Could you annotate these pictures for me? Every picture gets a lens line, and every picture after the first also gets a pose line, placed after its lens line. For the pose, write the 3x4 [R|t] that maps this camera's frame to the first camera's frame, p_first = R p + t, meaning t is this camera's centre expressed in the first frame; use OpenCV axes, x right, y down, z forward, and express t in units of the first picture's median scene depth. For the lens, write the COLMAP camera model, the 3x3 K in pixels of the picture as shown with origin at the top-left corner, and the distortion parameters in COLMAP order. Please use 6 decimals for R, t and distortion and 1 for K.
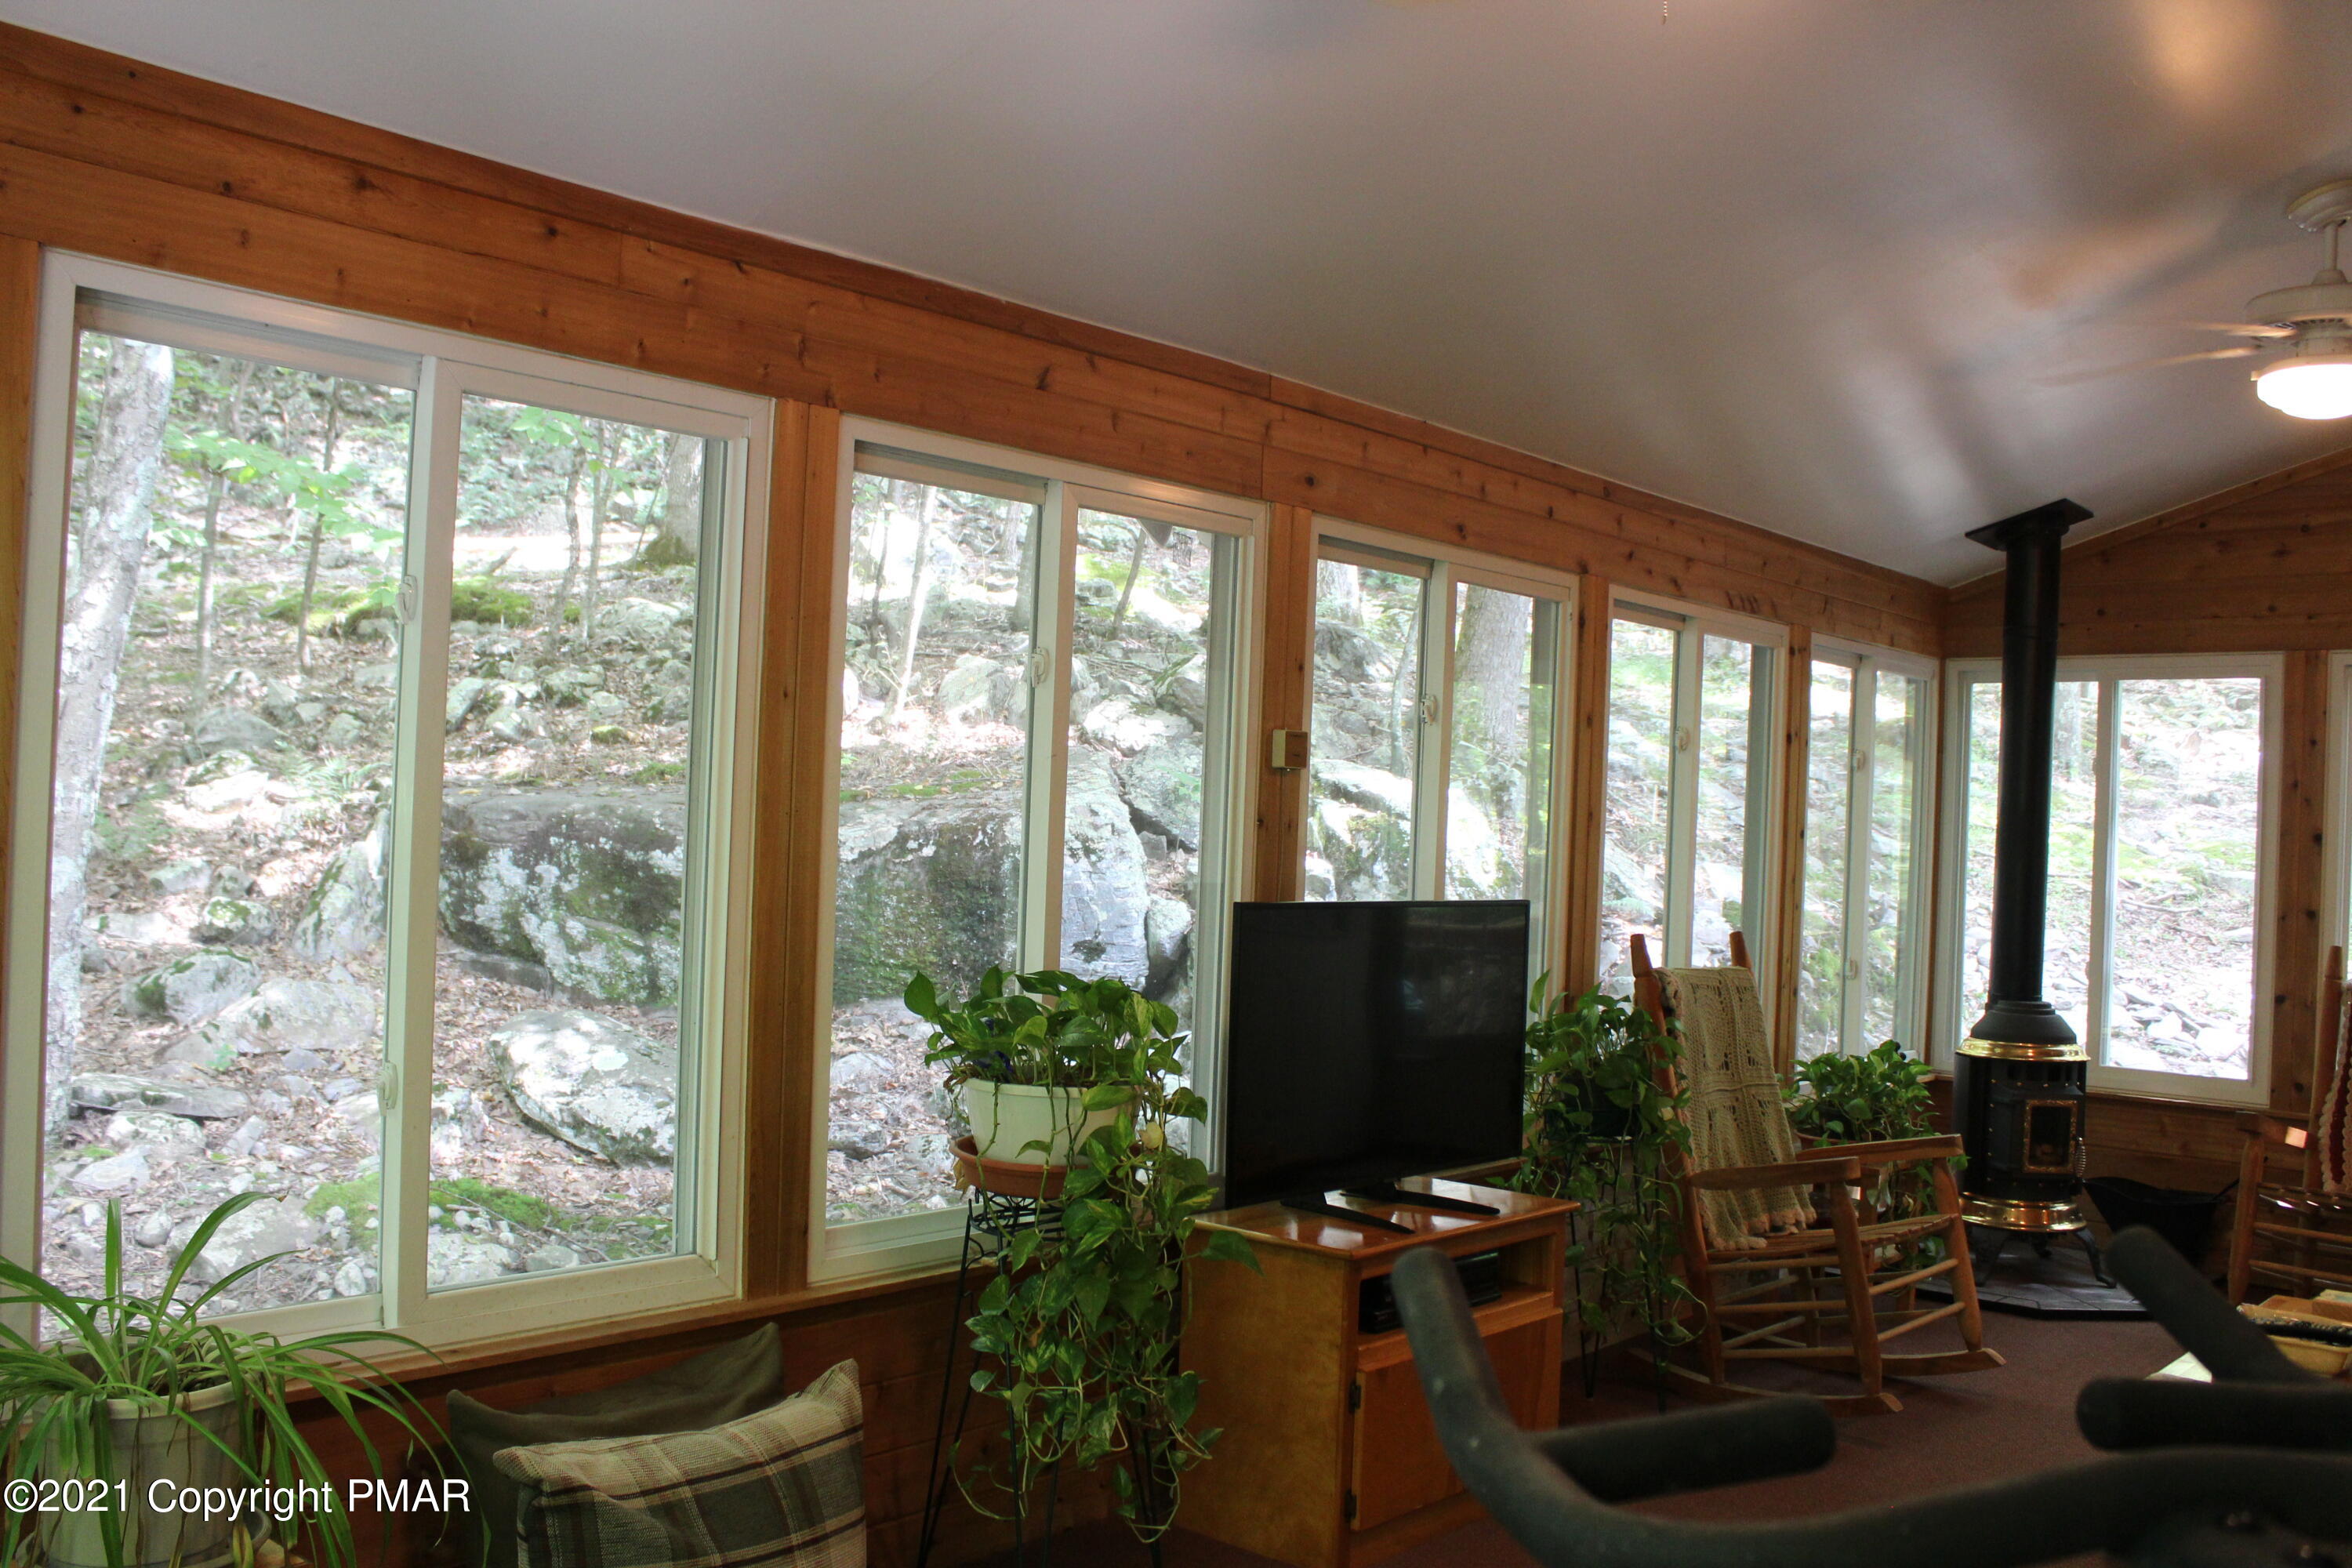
lens RADIAL K [[1997.7, 0, 1159.3], [0, 1997.7, 790.8], [0, 0, 1]] dist [-0.156608, 0.142600]
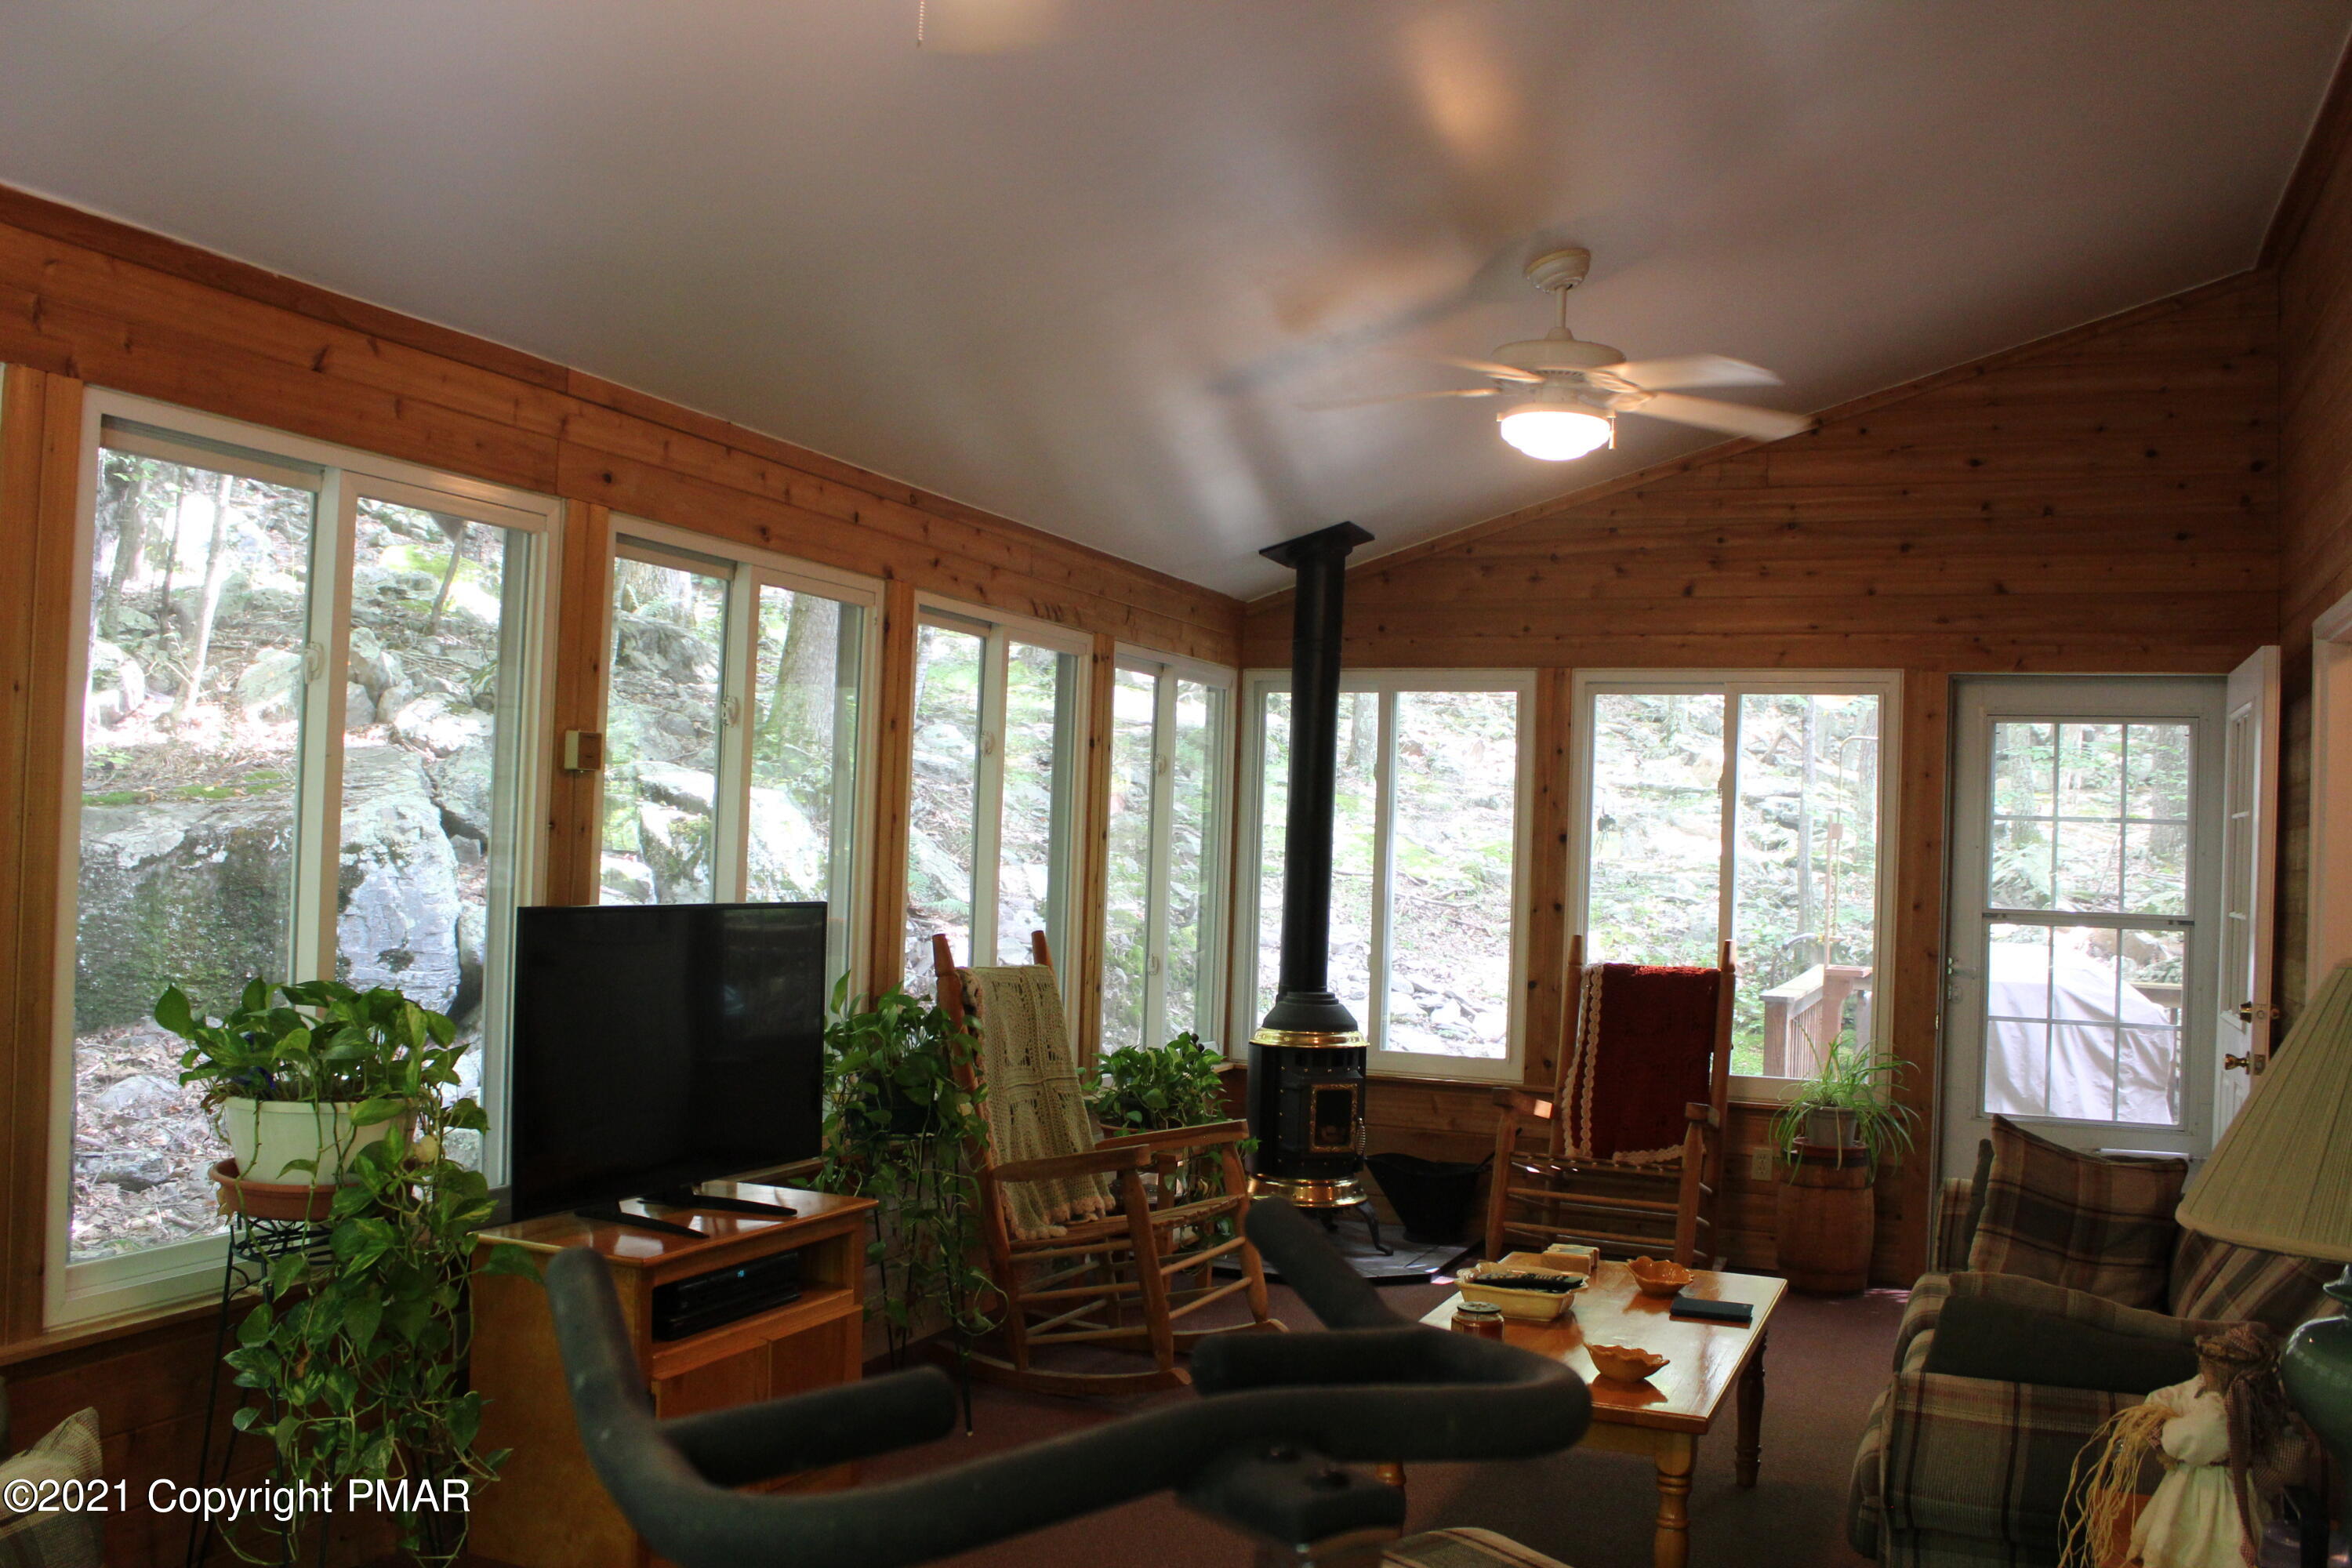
lens RADIAL K [[1997.7, 0, 1151.6], [0, 1997.7, 791.7], [0, 0, 1]] dist [-0.156608, 0.142600]
pose [[0.947679, 0.002132, 0.319218, 0.015398], [-0.001811, 0.999998, -0.001304, 0.000093], [-0.319220, 0.000657, 0.947680, -0.006685]]
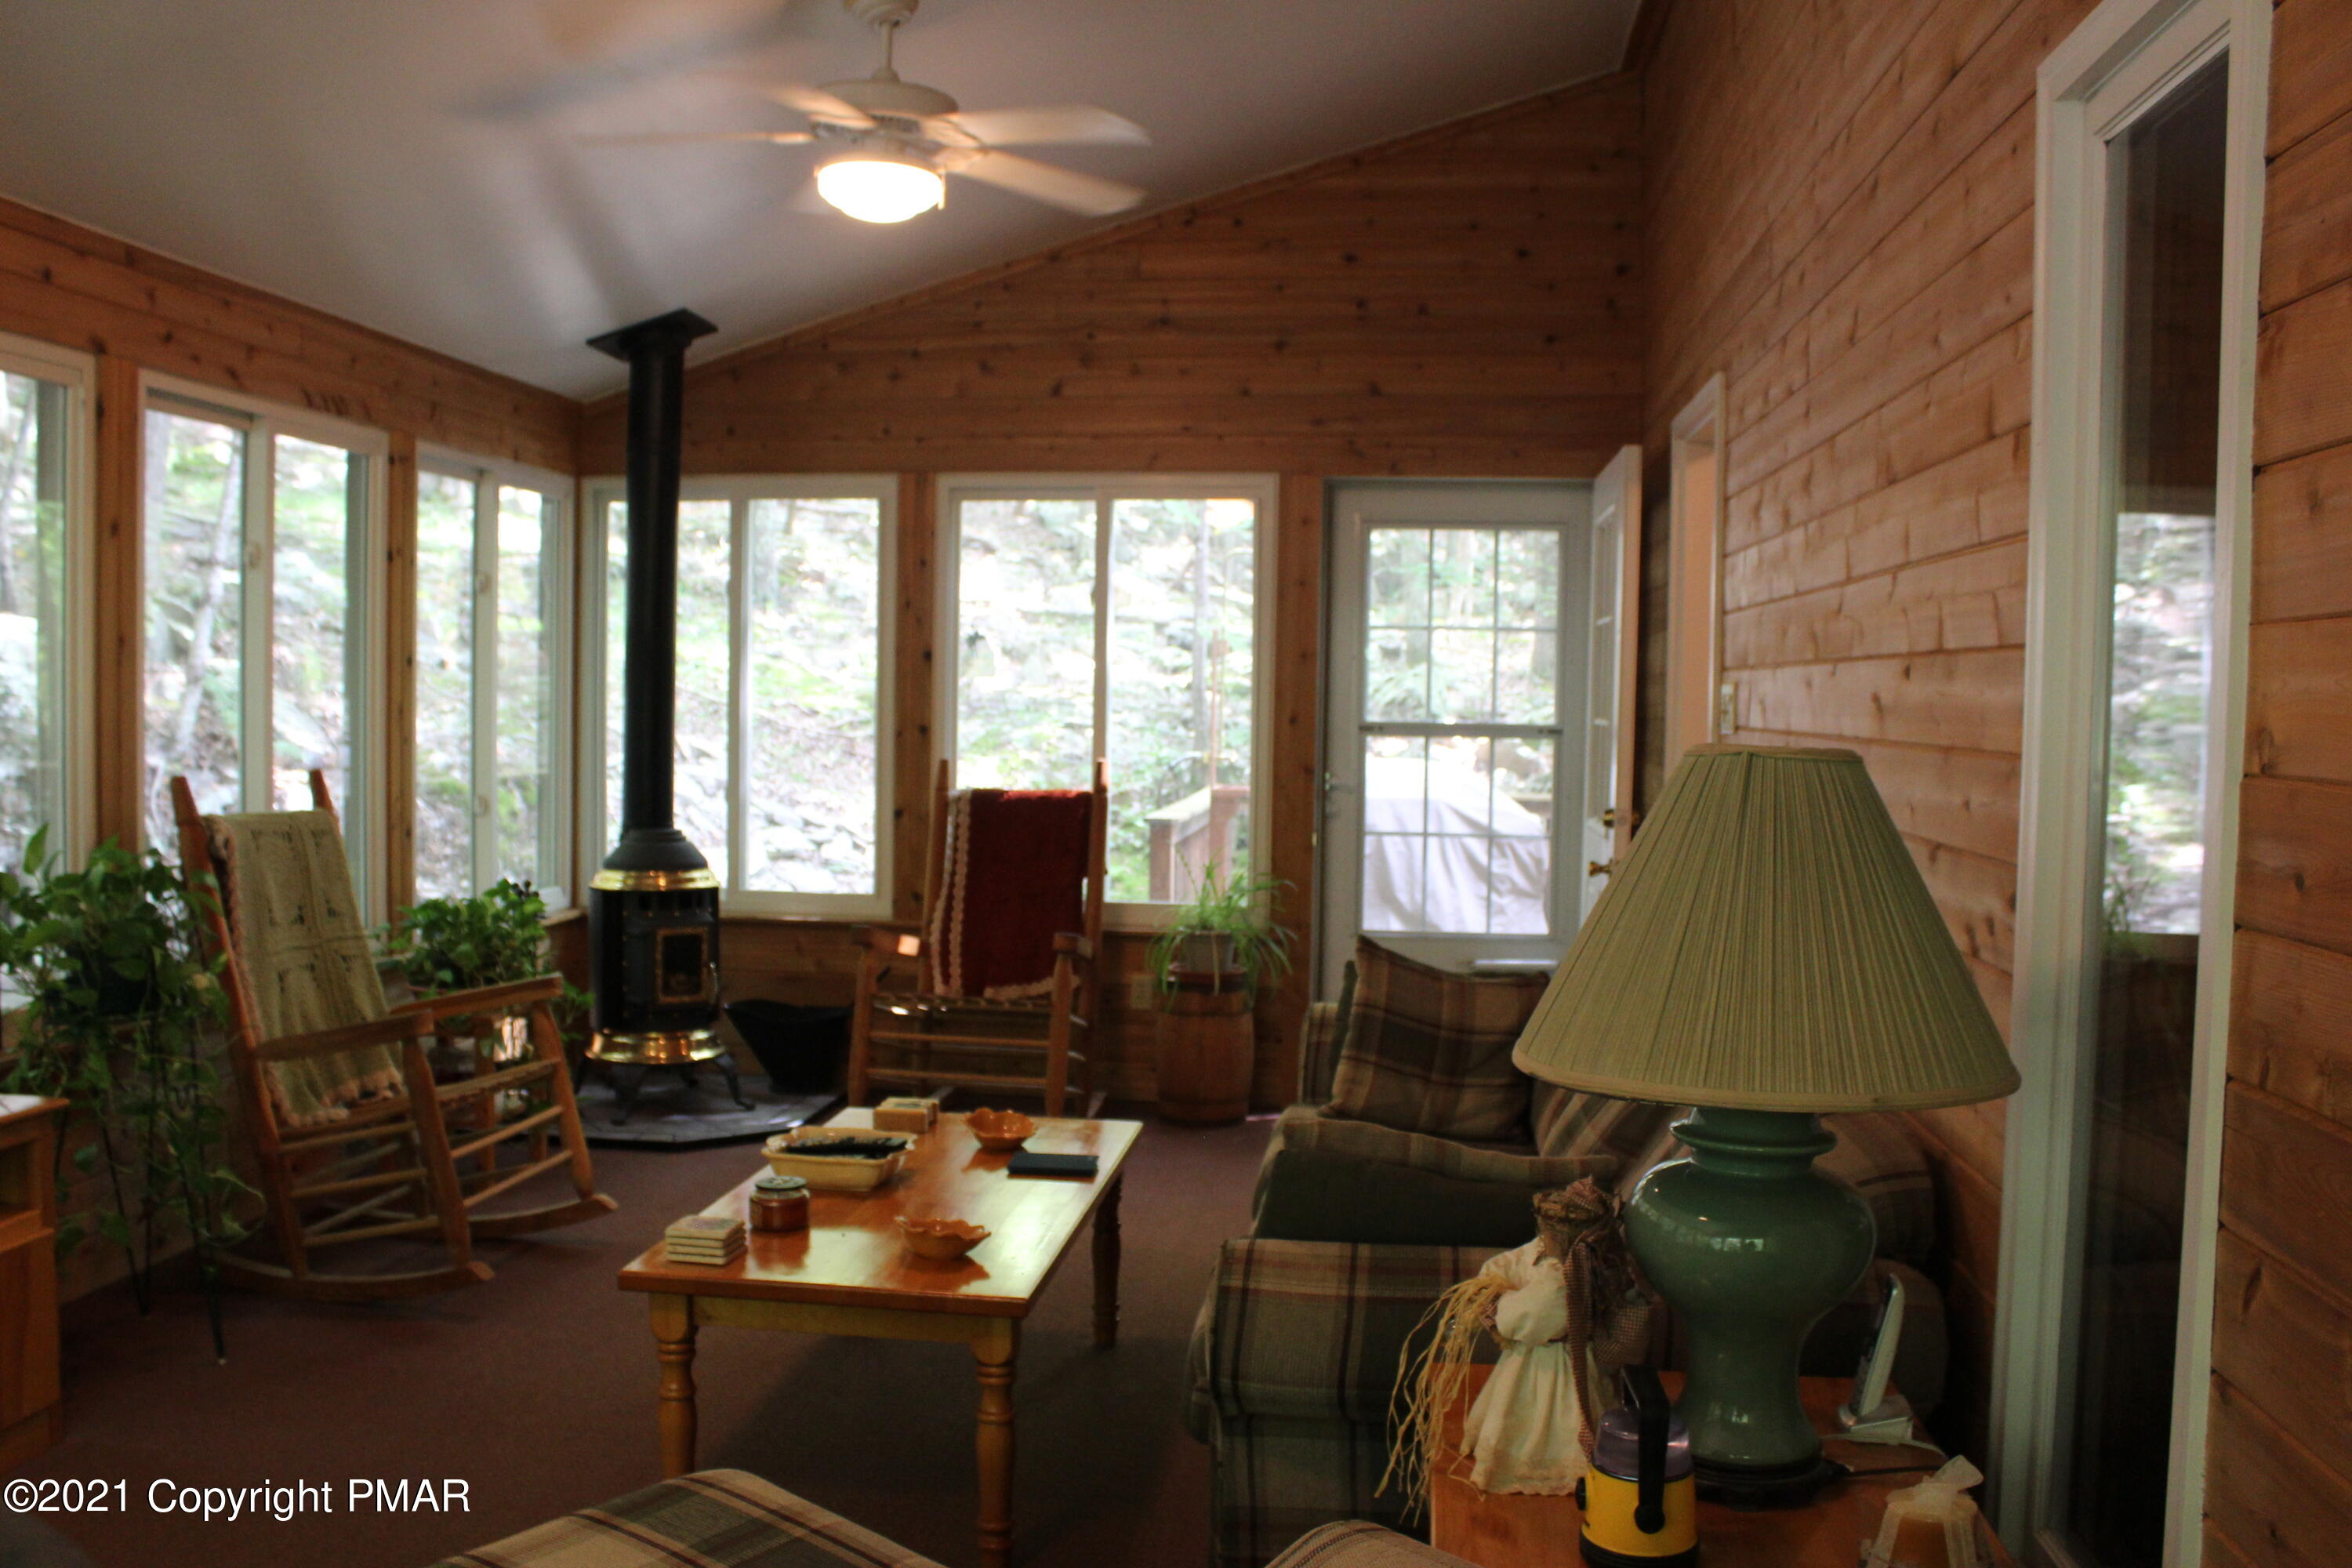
lens RADIAL K [[1997.7, 0, 1145.8], [0, 1997.7, 782.7], [0, 0, 1]] dist [-0.156608, 0.142600]
pose [[0.821021, -0.052020, 0.568523, 0.095000], [0.009484, 0.996945, 0.077525, 0.012044], [-0.570820, -0.058258, 0.819006, 0.057967]]
